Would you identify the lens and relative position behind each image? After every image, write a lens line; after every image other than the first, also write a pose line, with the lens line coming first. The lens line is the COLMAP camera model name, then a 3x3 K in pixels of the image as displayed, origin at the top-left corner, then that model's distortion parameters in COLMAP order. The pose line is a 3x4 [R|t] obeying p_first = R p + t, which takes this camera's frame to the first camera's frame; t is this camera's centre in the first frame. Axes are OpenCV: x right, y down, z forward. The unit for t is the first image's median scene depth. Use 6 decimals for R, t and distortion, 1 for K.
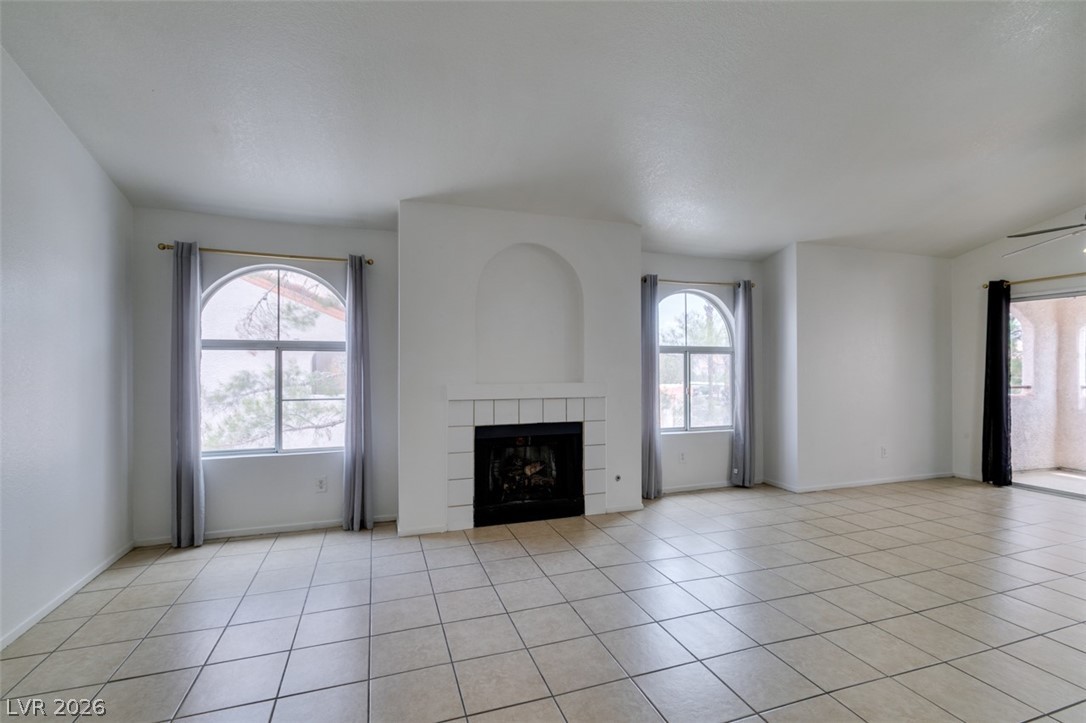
lens RADIAL K [[487.0, 0, 541.7], [0, 487.0, 365.5], [0, 0, 1]] dist [0.001668, -0.001354]
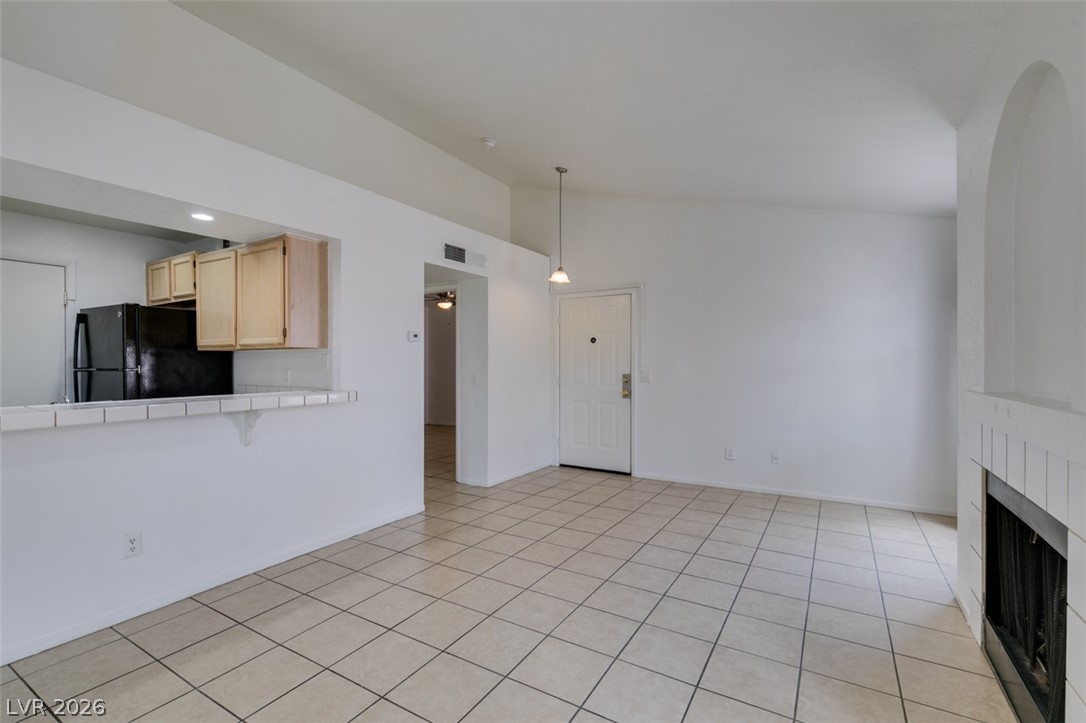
lens RADIAL K [[487.0, 0, 540.8], [0, 487.0, 362.4], [0, 0, 1]] dist [0.001668, -0.001354]
pose [[-0.767597, 0.001988, -0.640929, 0.465507], [0.002656, 0.999996, -0.000080, 0.001392], [0.640927, -0.001763, -0.767600, 0.838503]]
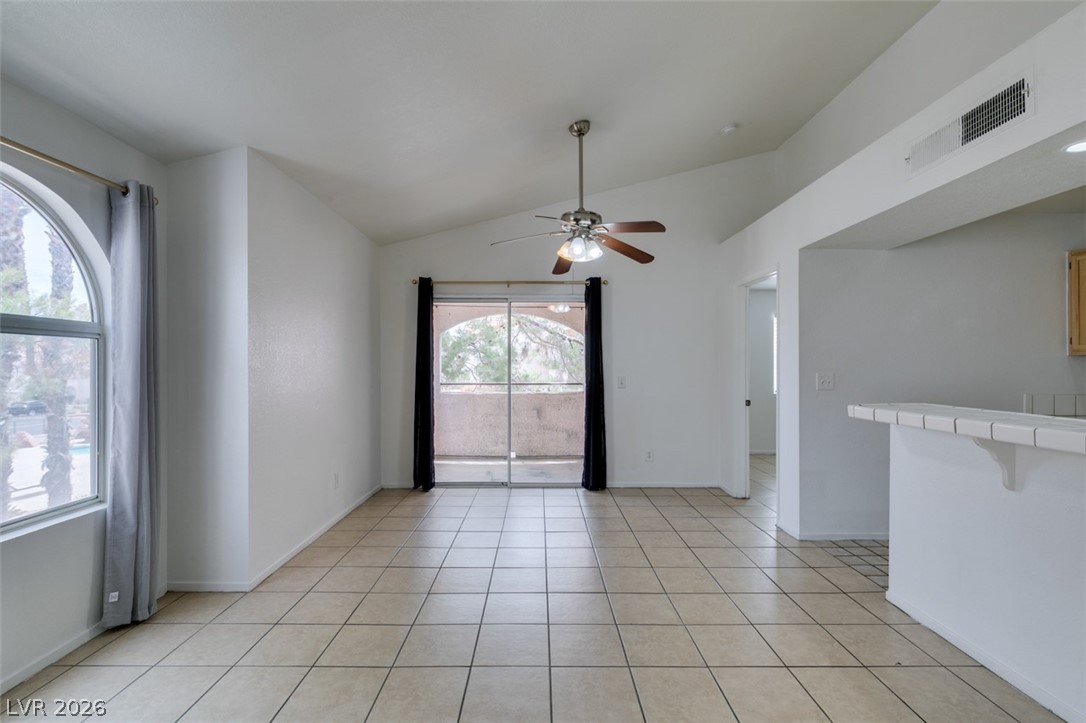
lens RADIAL K [[487.0, 0, 539.8], [0, 487.0, 364.6], [0, 0, 1]] dist [0.001668, -0.001354]
pose [[0.322448, 0.004158, 0.946578, 0.095438], [-0.003448, 0.999989, -0.003218, 0.000467], [-0.946581, -0.002226, 0.322459, 0.482927]]
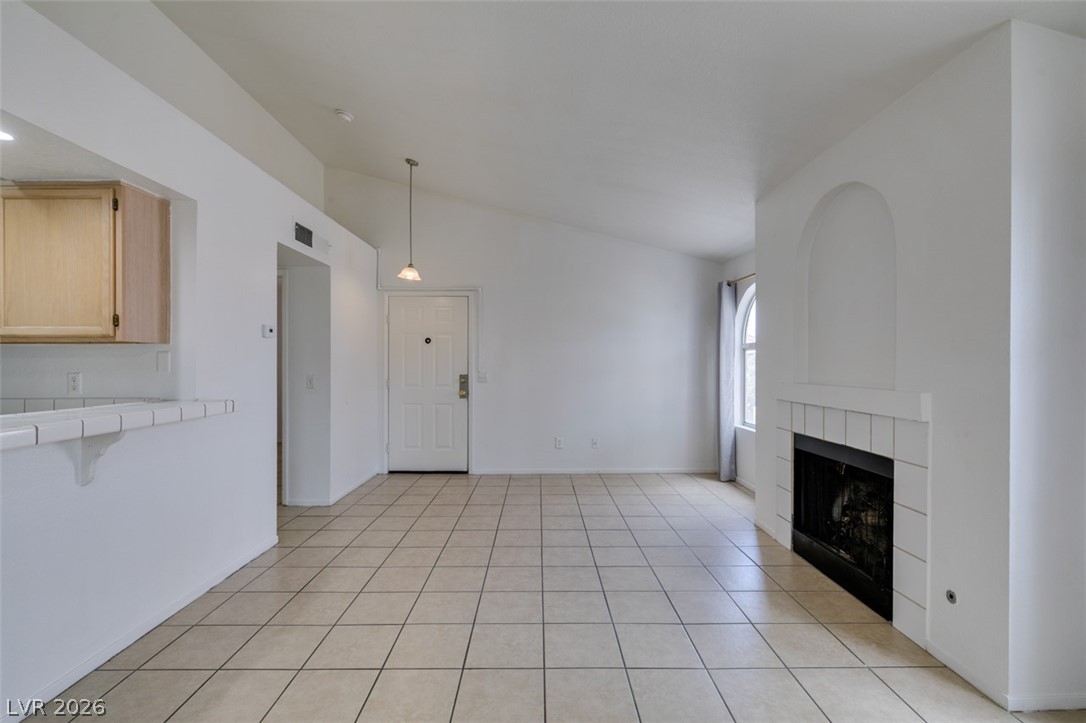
lens RADIAL K [[487.0, 0, 540.2], [0, 487.0, 363.7], [0, 0, 1]] dist [0.001668, -0.001354]
pose [[-0.319053, 0.001948, -0.947735, 0.618193], [0.001722, 0.999997, 0.001476, 0.001409], [0.947735, -0.001161, -0.319055, 0.646227]]
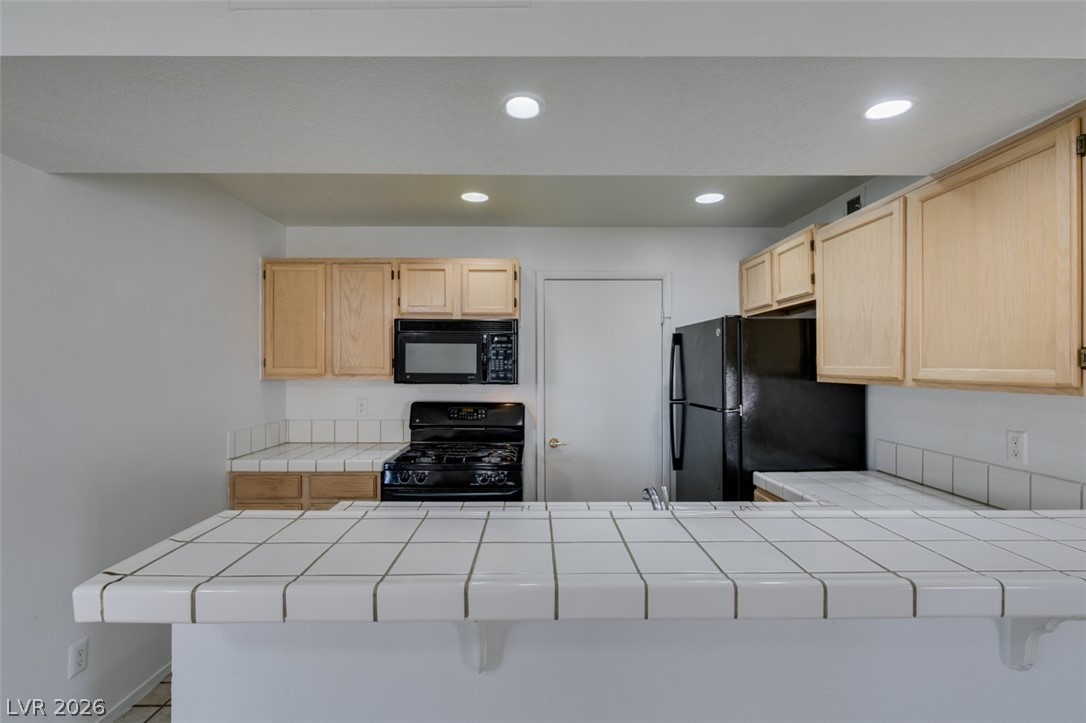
lens RADIAL K [[487.0, 0, 539.8], [0, 487.0, 364.4], [0, 0, 1]] dist [0.001668, -0.001354]
pose [[-0.948024, 0.000471, 0.318200, 0.495403], [-0.000046, 0.999999, -0.001615, -0.035726], [-0.318200, -0.001545, -0.948022, 0.445734]]
